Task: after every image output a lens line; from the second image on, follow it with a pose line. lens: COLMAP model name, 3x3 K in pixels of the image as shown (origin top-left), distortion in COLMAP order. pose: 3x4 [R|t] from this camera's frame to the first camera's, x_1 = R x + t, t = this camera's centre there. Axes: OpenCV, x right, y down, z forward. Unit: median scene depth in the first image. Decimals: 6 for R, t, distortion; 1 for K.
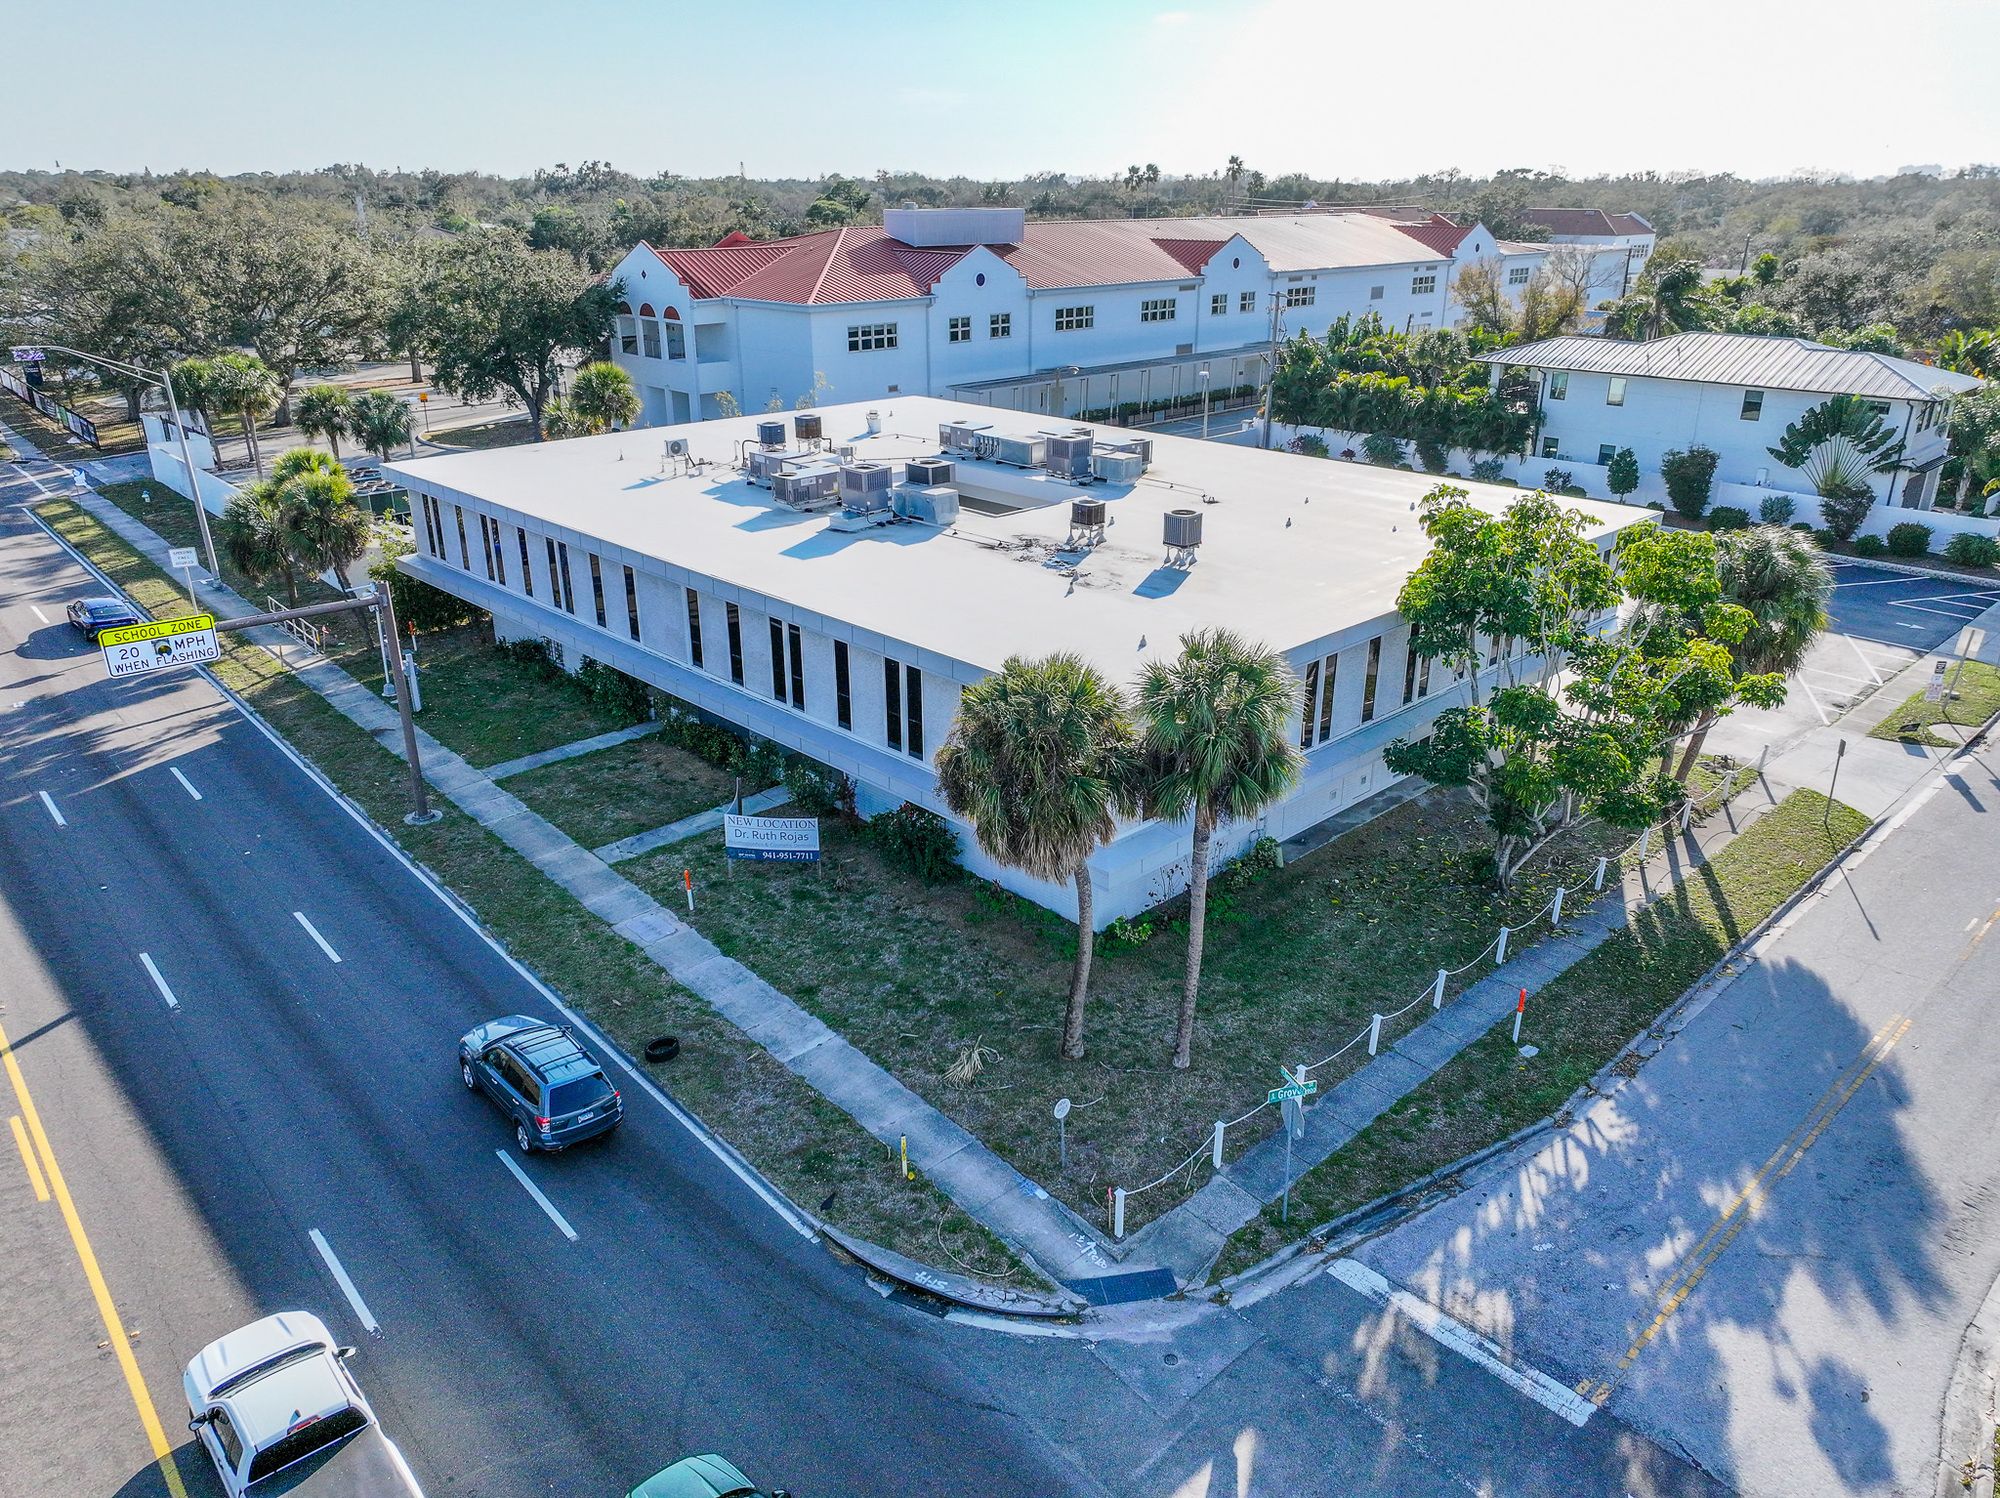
lens RADIAL K [[1409.2, 0, 1005.2], [0, 1409.2, 741.9], [0, 0, 1]] dist [-0.004833, 0.022730]
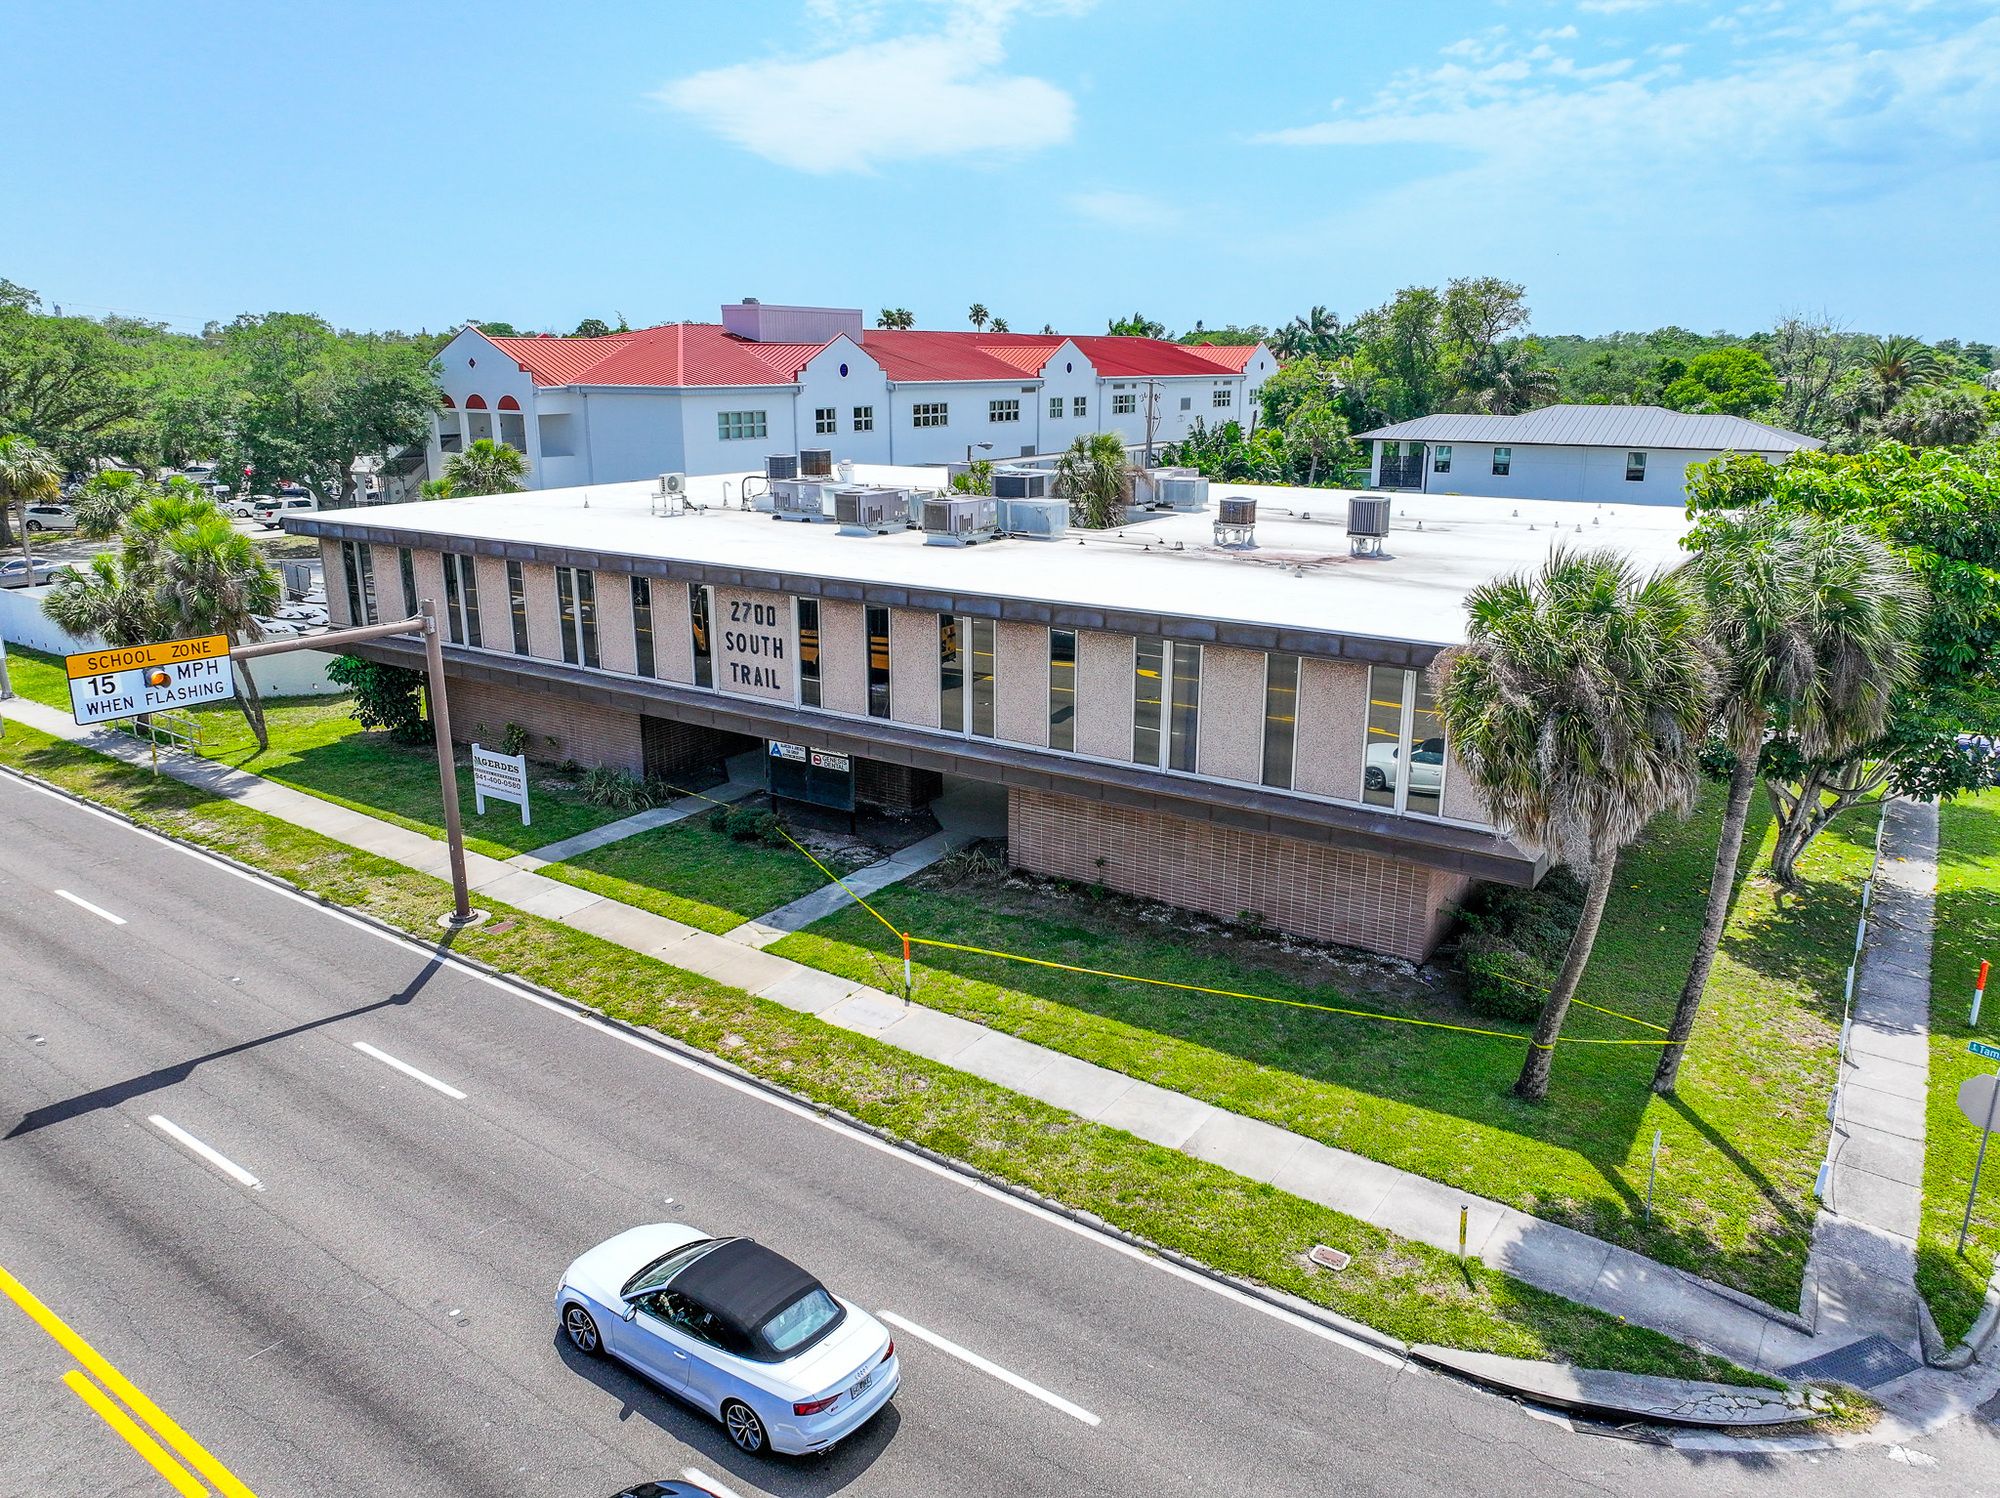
lens RADIAL K [[1403.5, 0, 1002.0], [0, 1403.5, 749.5], [0, 0, 1]] dist [0.001266, 0.007449]
pose [[0.976501, -0.055507, 0.208242, -0.163773], [0.077355, 0.992148, -0.098282, 0.035168], [-0.201151, 0.112081, 0.973127, 0.113877]]
